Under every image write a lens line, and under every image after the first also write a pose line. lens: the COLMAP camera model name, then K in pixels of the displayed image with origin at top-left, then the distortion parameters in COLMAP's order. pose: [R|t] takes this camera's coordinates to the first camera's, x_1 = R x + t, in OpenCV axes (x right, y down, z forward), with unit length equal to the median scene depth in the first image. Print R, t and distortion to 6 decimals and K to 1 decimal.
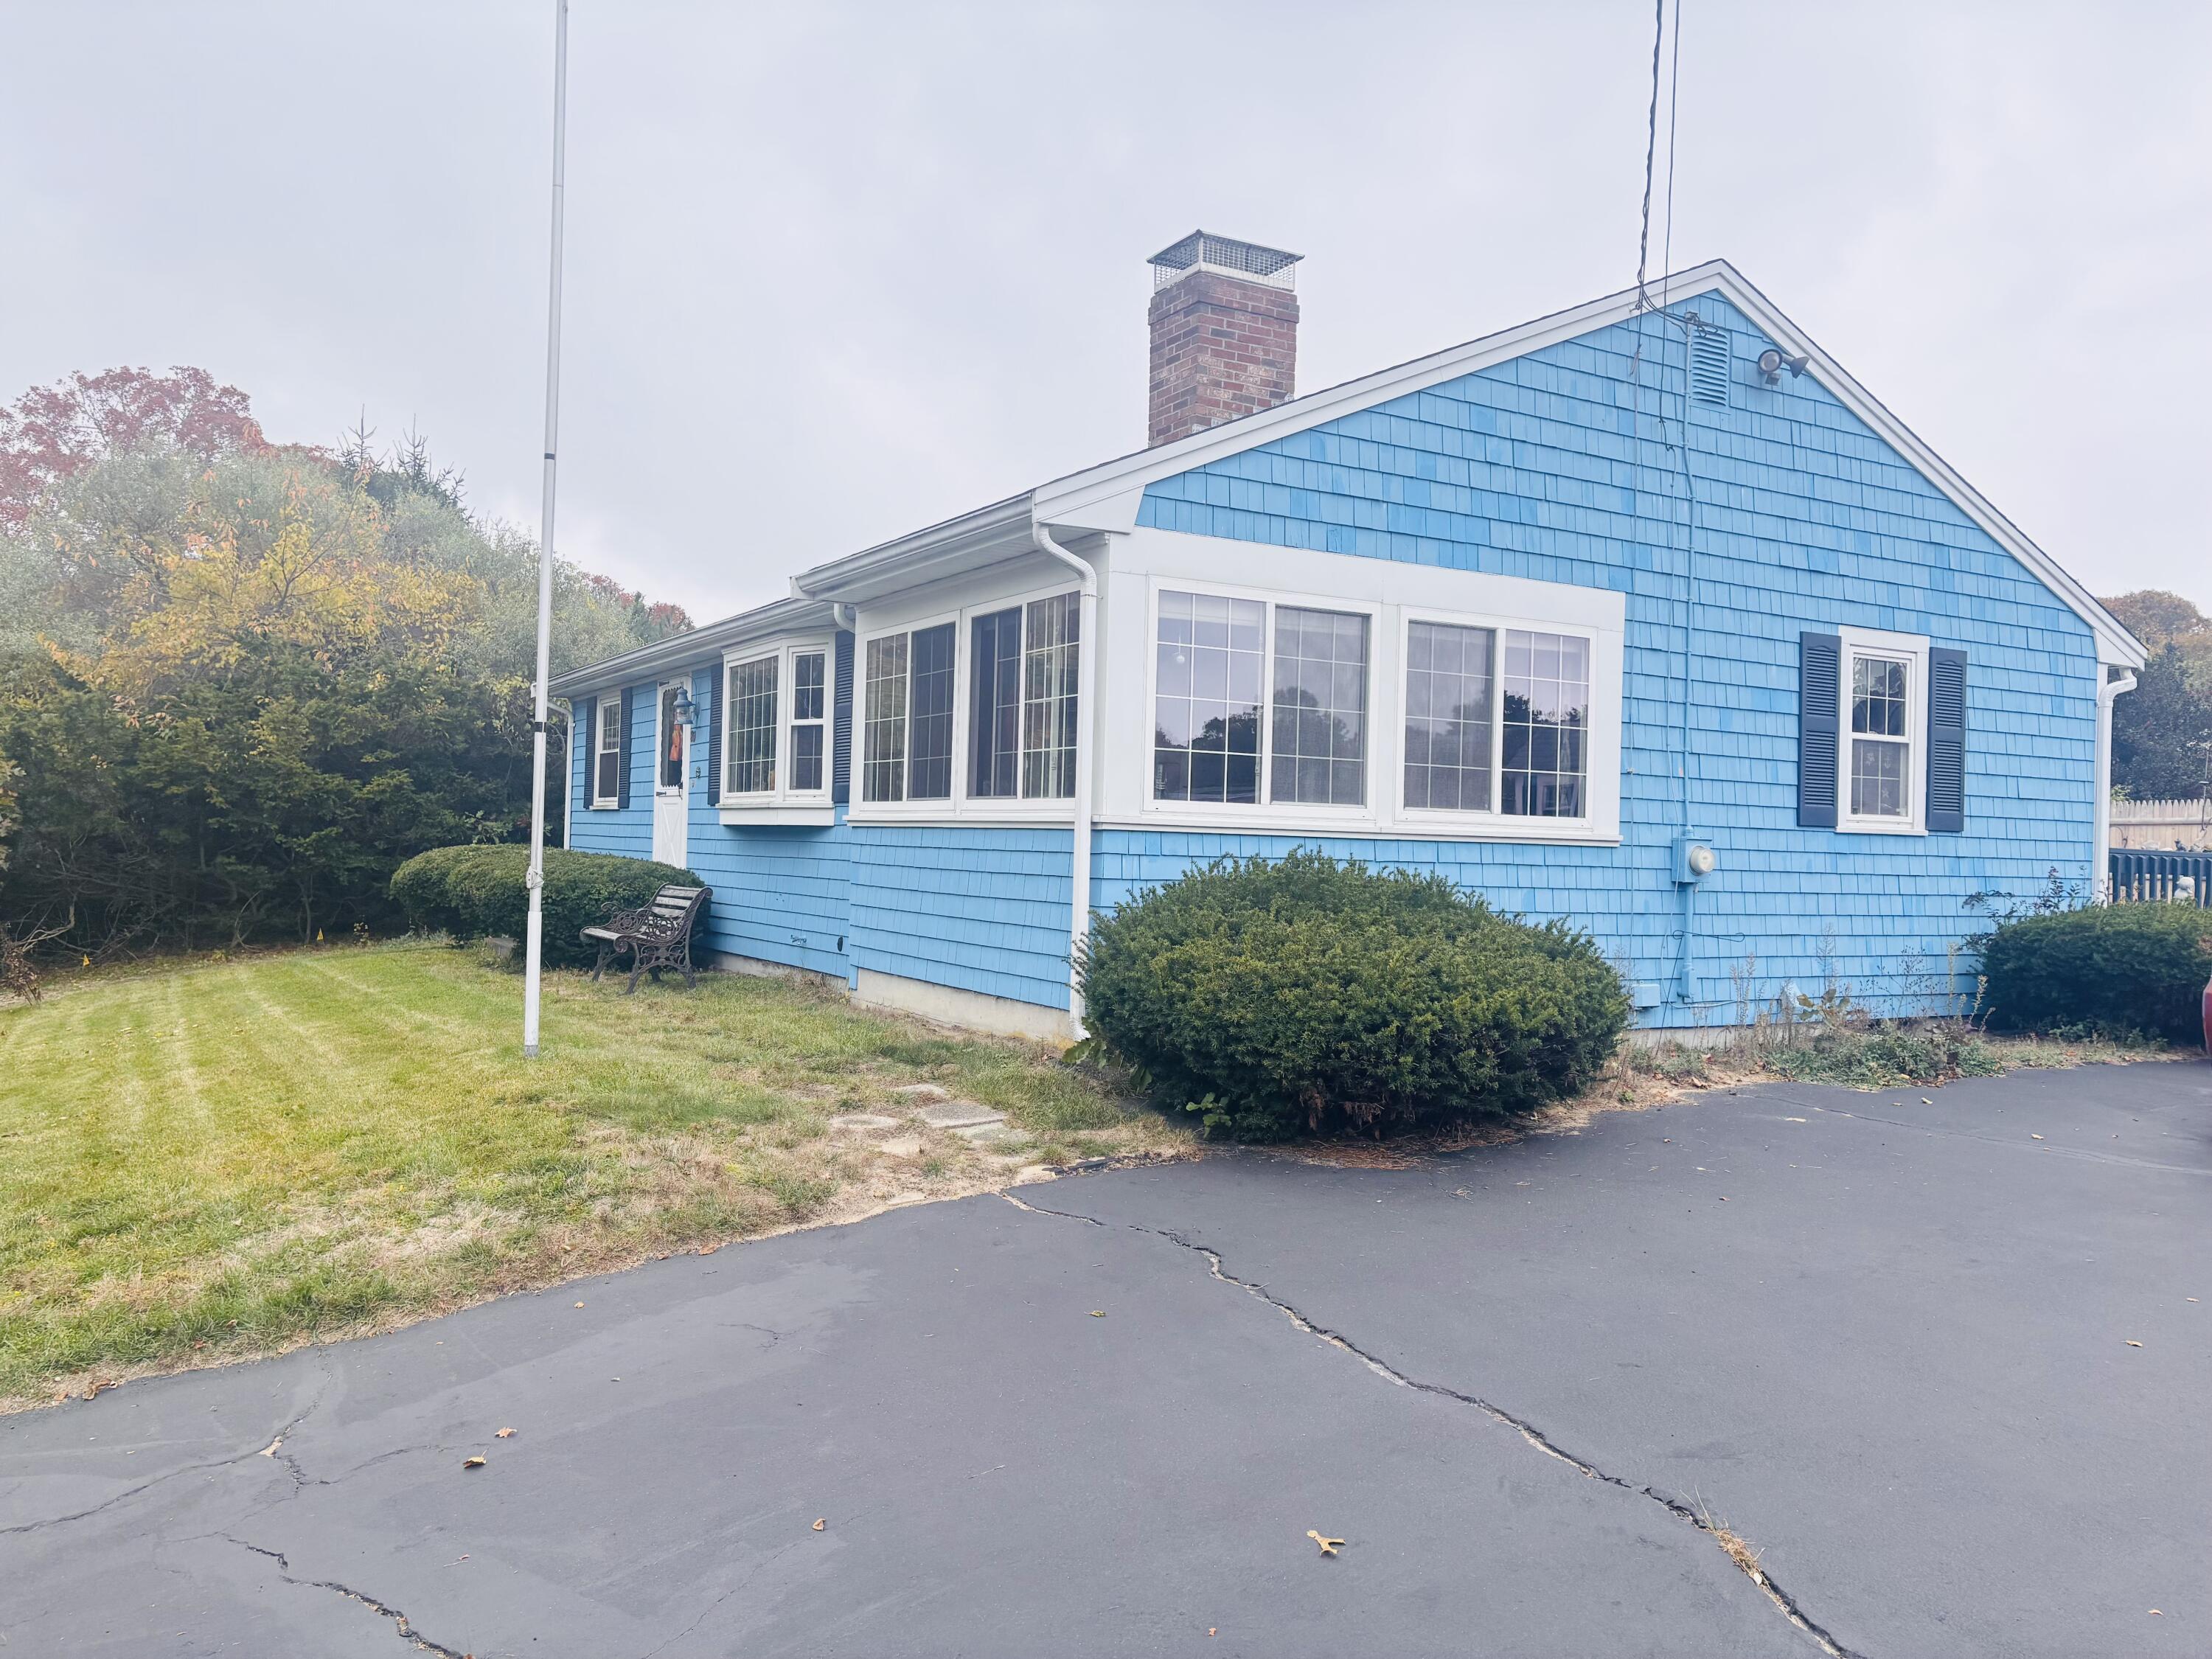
lens RADIAL K [[1654.4, 0, 1104.4], [0, 1654.4, 826.7], [0, 0, 1]] dist [0.070394, -0.071677]
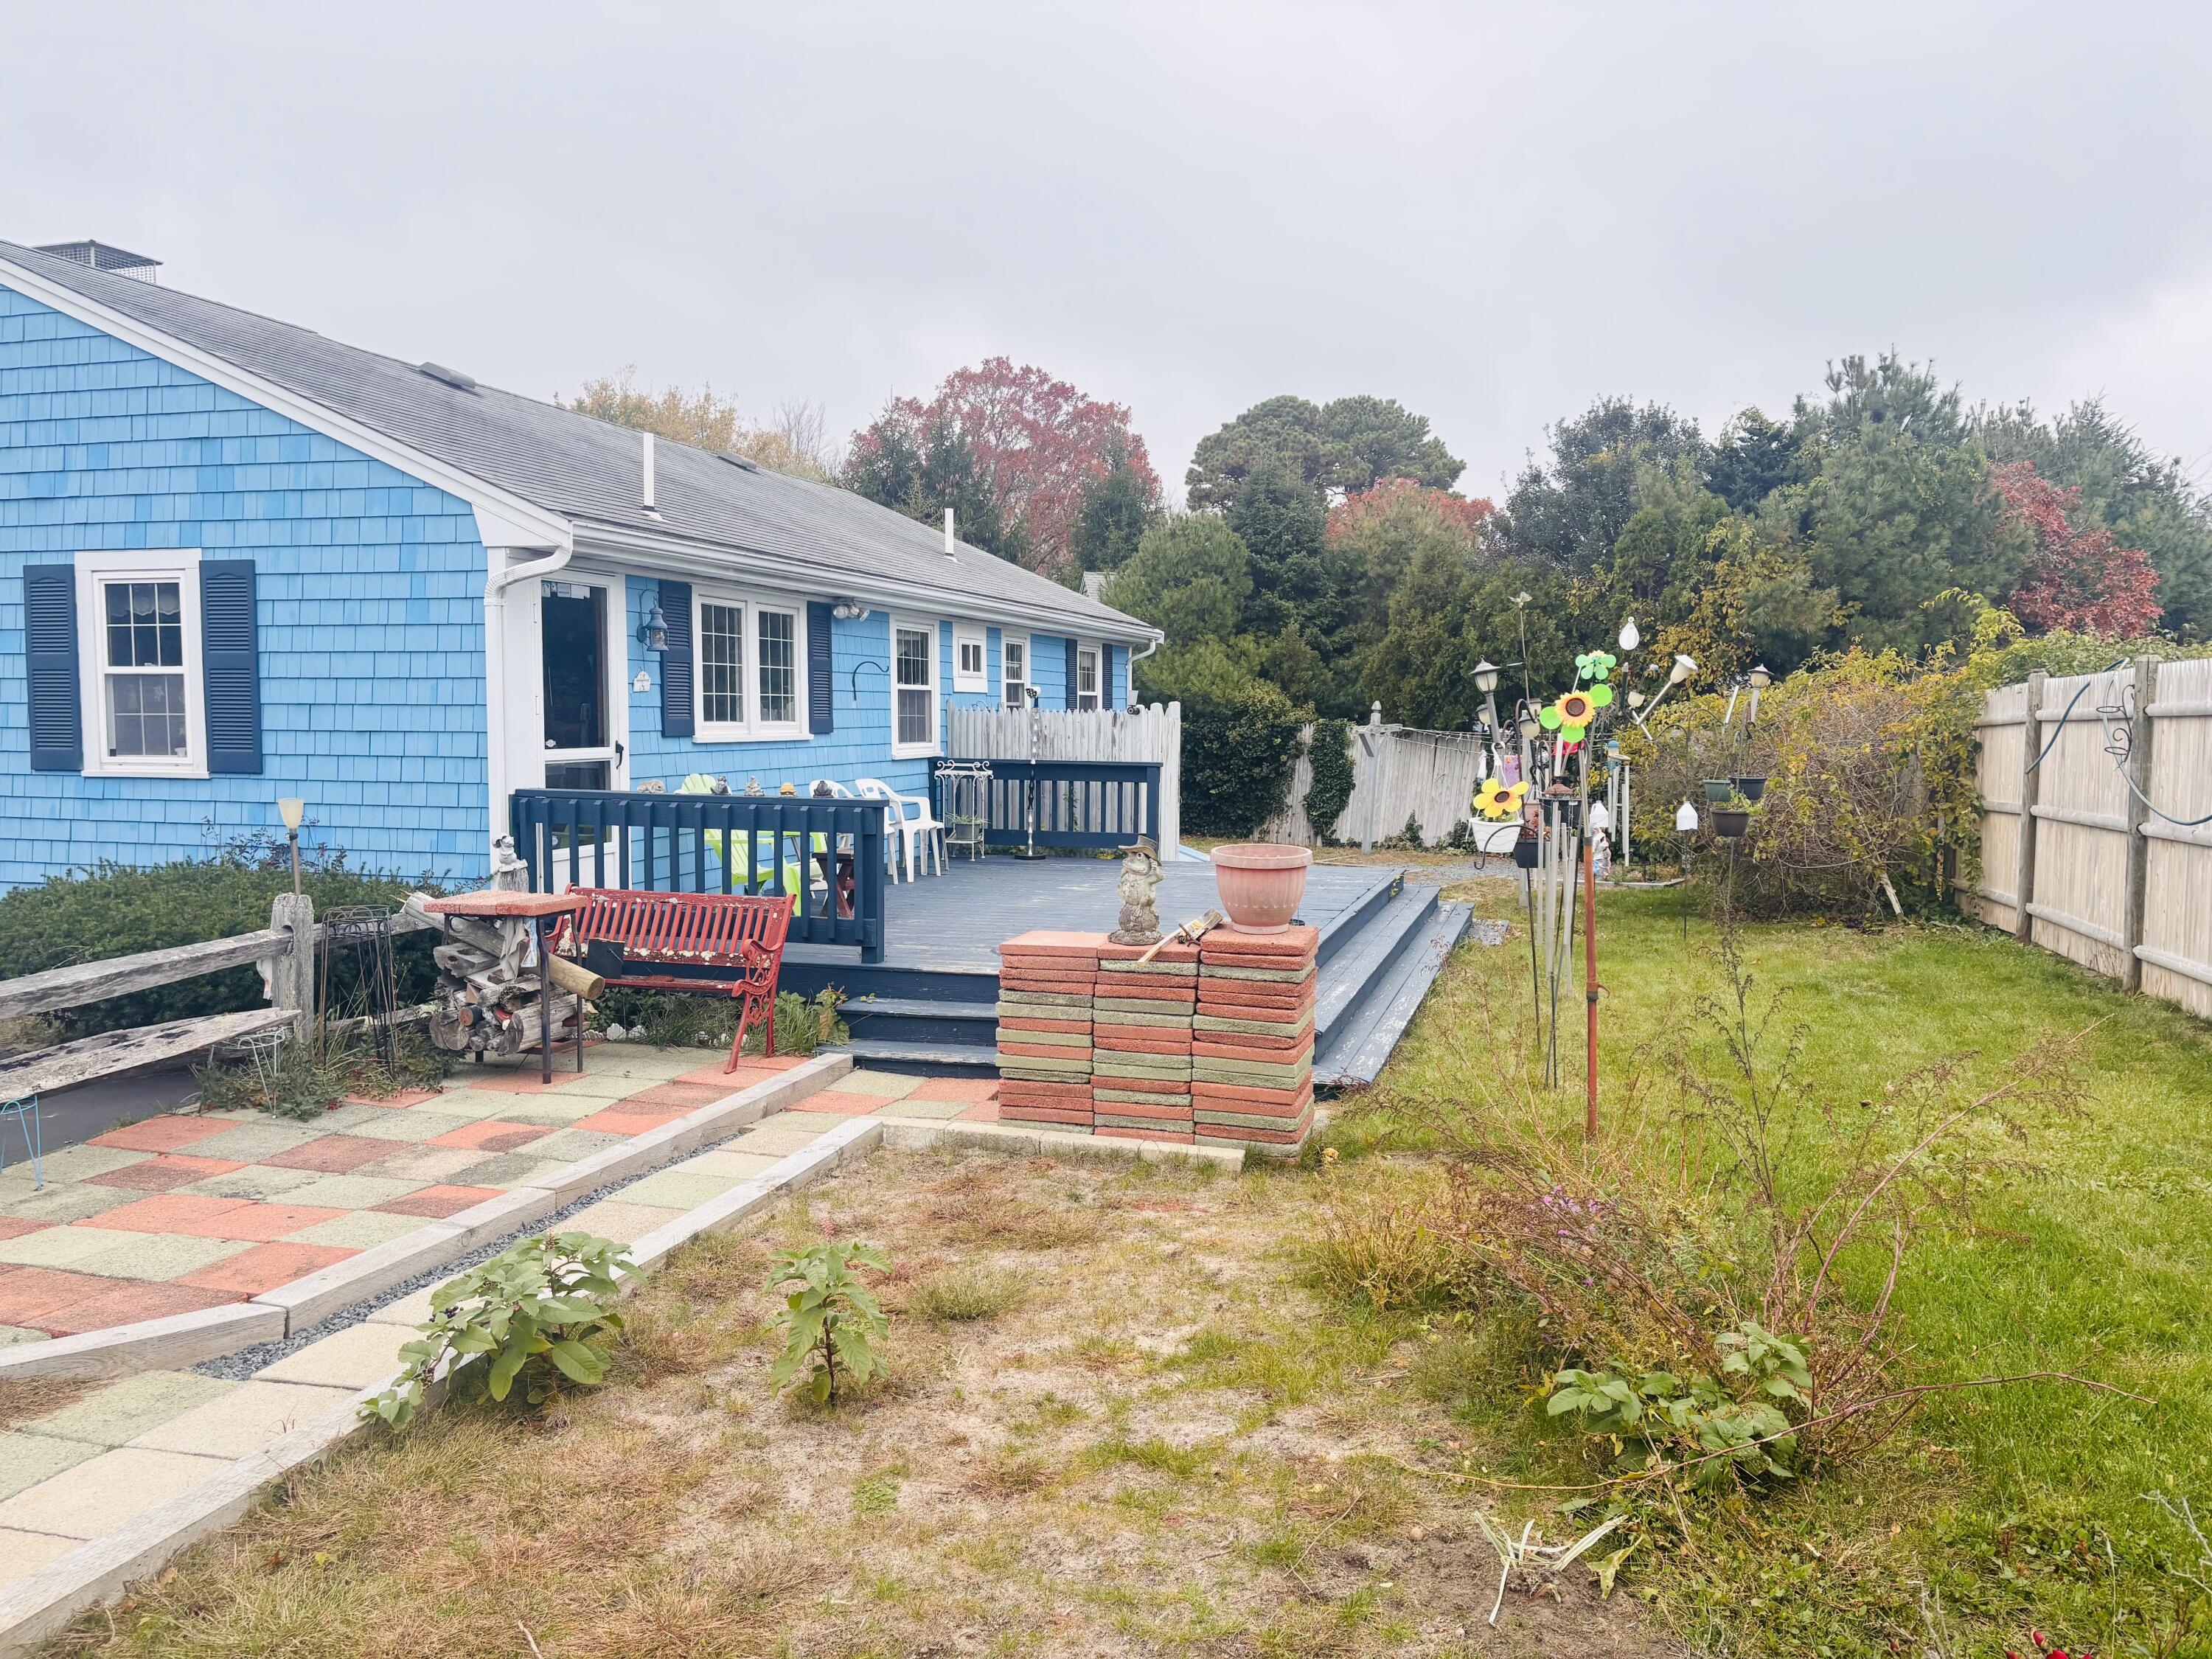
lens RADIAL K [[1654.4, 0, 1119.8], [0, 1654.4, 840.1], [0, 0, 1]] dist [0.070394, -0.071677]
pose [[0.696081, 0.031992, -0.717250, 1.478102], [0.021492, 0.997631, 0.065355, -0.009867], [0.717641, -0.060907, 0.693745, 0.743256]]
